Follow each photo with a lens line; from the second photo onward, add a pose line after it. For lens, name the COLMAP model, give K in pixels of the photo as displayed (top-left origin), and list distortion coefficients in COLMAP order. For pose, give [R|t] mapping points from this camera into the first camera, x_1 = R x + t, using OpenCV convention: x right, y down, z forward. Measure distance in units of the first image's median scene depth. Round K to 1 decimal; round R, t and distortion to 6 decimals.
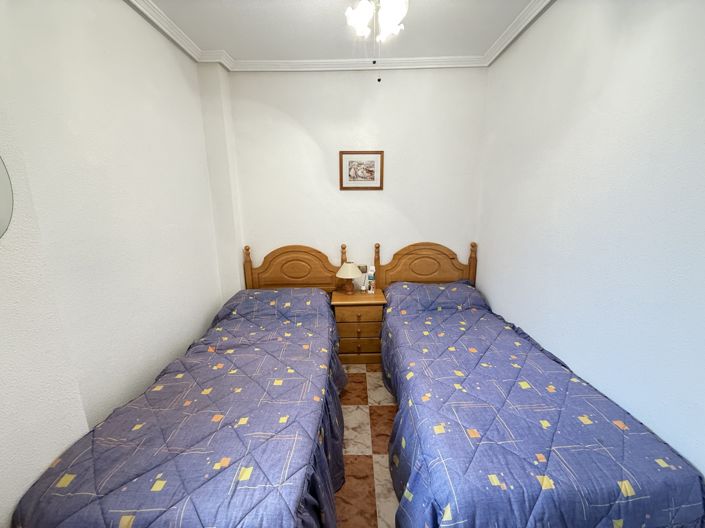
lens RADIAL K [[280.9, 0, 350.1], [0, 280.9, 266.3], [0, 0, 1]] dist [0.001975, -0.000352]
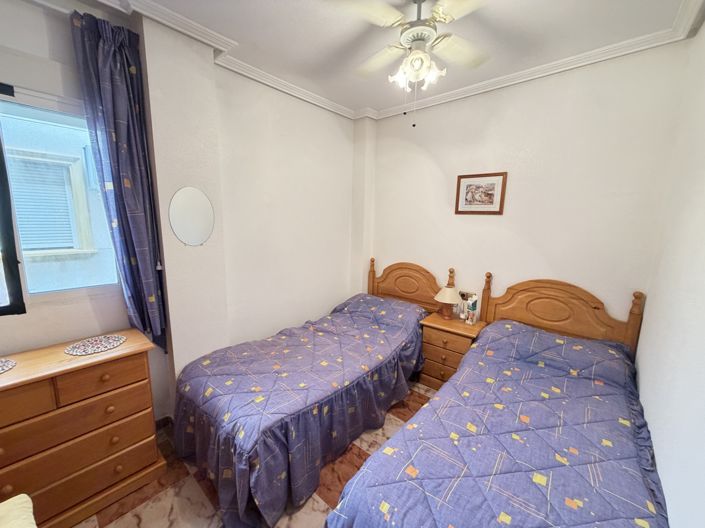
lens RADIAL K [[280.9, 0, 348.5], [0, 280.9, 267.1], [0, 0, 1]] dist [0.001975, -0.000352]
pose [[0.754324, 0.138892, -0.641642, 0.364253], [-0.162925, 0.986394, 0.021981, -0.047701], [0.635965, 0.087959, 0.766689, 0.011915]]
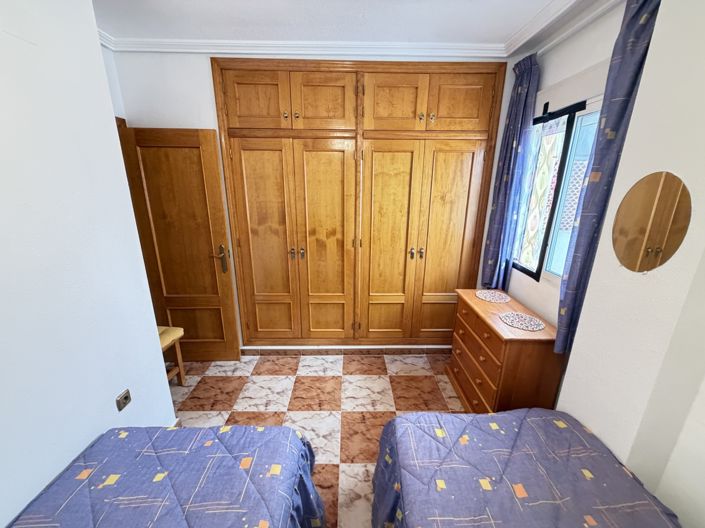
lens RADIAL K [[280.9, 0, 348.7], [0, 280.9, 263.6], [0, 0, 1]] dist [0.001975, -0.000352]
pose [[-0.999928, 0.006555, -0.010013, 0.030057], [0.001215, 0.887959, 0.459921, -0.239123], [0.011905, 0.459876, -0.887903, 0.713999]]
